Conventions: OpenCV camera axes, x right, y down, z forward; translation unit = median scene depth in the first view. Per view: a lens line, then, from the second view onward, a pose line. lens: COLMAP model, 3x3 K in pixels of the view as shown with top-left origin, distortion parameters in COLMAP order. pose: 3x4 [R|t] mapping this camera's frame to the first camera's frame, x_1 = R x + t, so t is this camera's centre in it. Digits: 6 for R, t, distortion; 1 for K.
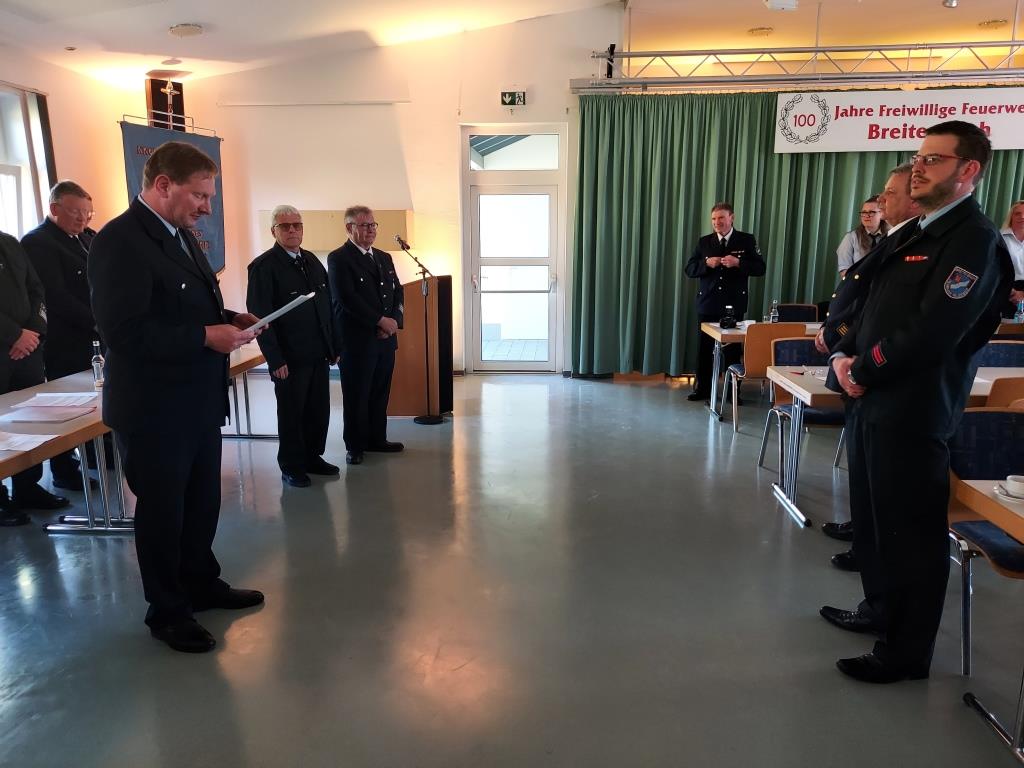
lens RADIAL K [[744.4, 0, 507.2], [0, 744.4, 392.5], [0, 0, 1]] dist [0.062928, -0.050136]
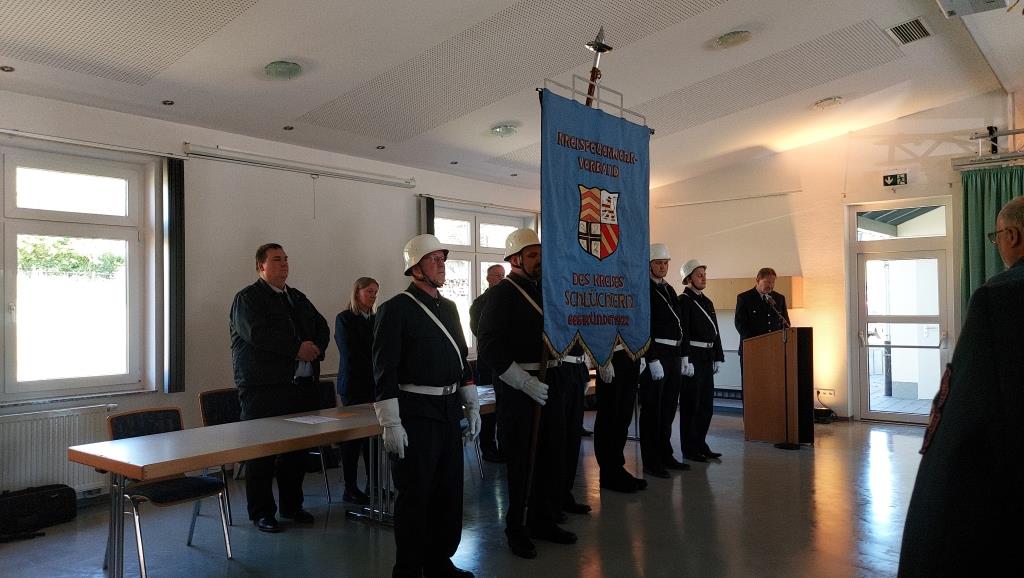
lens RADIAL K [[748.0, 0, 508.2], [0, 748.0, 297.7], [0, 0, 1]] dist [0.061027, -0.047079]
pose [[0.816521, -0.009962, -0.577229, 0.200703], [-0.113793, 0.977459, -0.177836, 0.061074], [0.565989, 0.210892, 0.796982, -0.232092]]
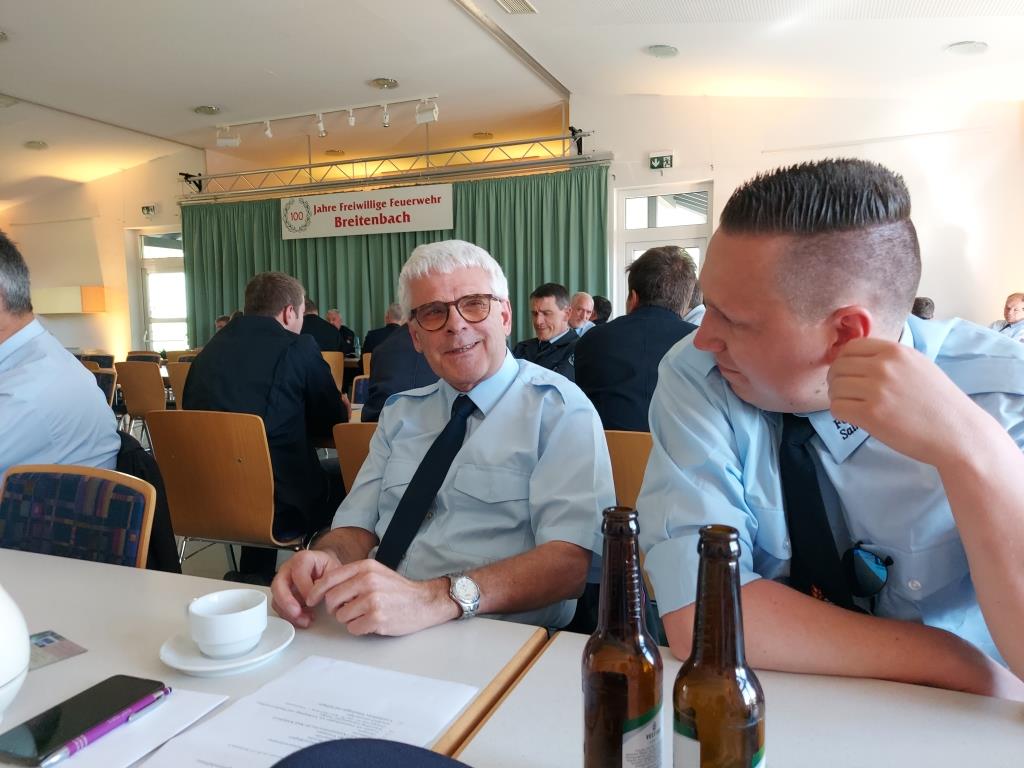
lens RADIAL K [[744.4, 0, 507.2], [0, 744.4, 392.5], [0, 0, 1]] dist [0.062928, -0.050136]
pose [[0.950124, 0.015522, -0.311486, 1.193184], [-0.051477, 0.992867, -0.107543, 0.089729], [0.307595, 0.118213, 0.944146, -0.144925]]
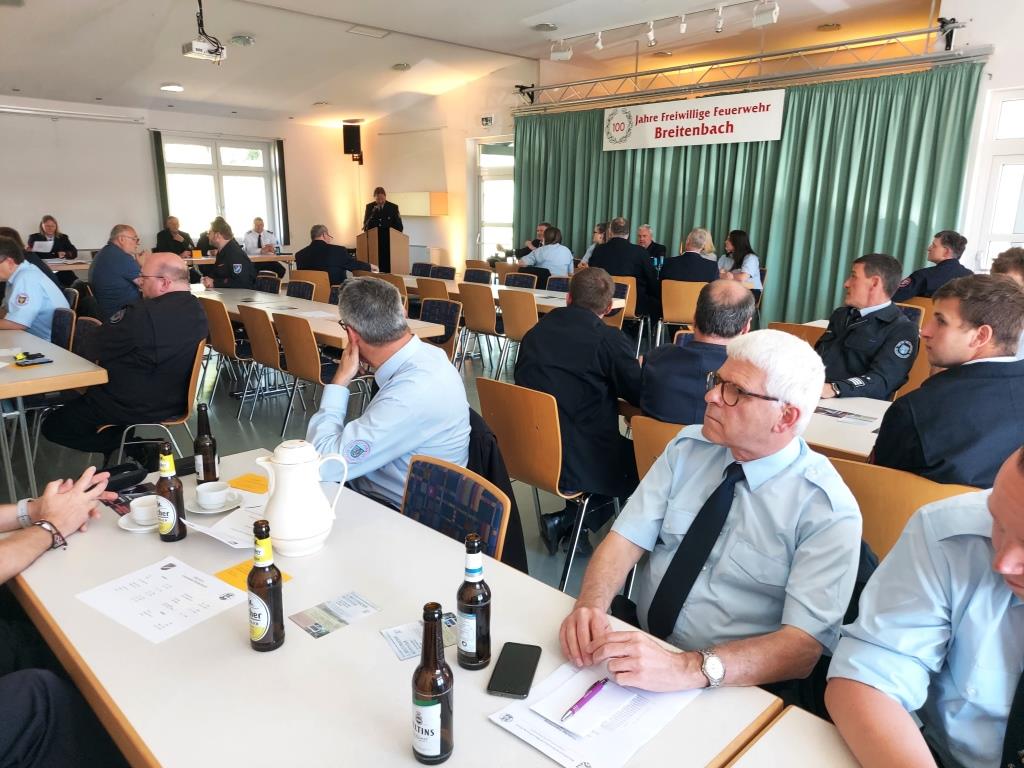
lens RADIAL K [[744.4, 0, 507.2], [0, 744.4, 392.5], [0, 0, 1]] dist [0.062928, -0.050136]
pose [[0.751032, 0.166233, -0.638997, 1.212235], [-0.146911, 0.985599, 0.083732, 0.041042], [0.643714, 0.030990, 0.764639, -0.189264]]
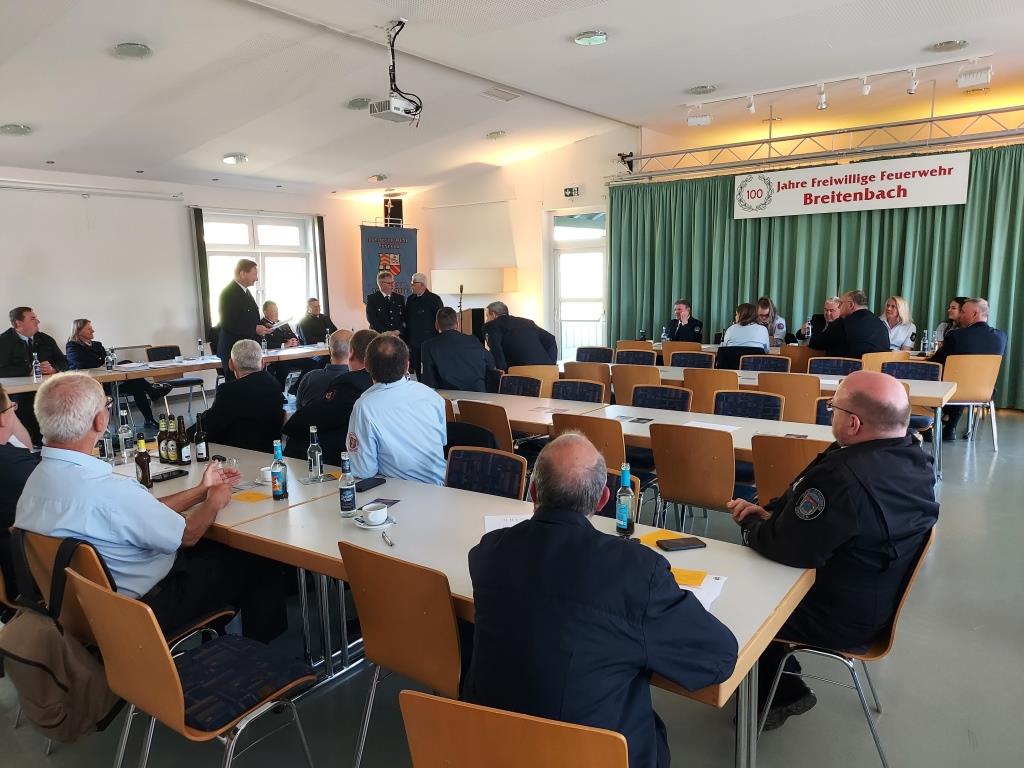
lens RADIAL K [[744.4, 0, 507.2], [0, 744.4, 392.5], [0, 0, 1]] dist [0.062928, -0.050136]
pose [[0.849043, 0.064348, -0.524390, 0.736638], [-0.092116, 0.995382, -0.027001, 0.060581], [0.520231, 0.071230, 0.851050, -0.320024]]
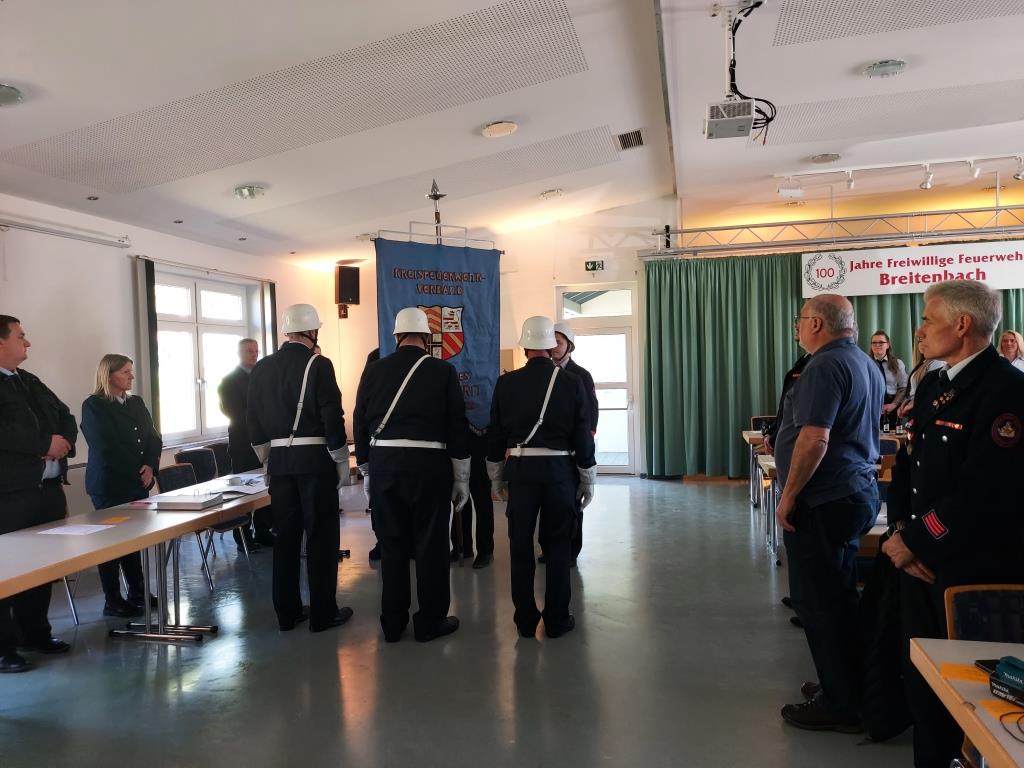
lens RADIAL K [[744.4, 0, 507.2], [0, 744.4, 392.5], [0, 0, 1]] dist [0.062928, -0.050136]
pose [[0.985272, -0.016742, -0.170175, 0.079766], [-0.012979, 0.985003, -0.172050, 0.060717], [0.170503, 0.171724, 0.970278, -0.279619]]
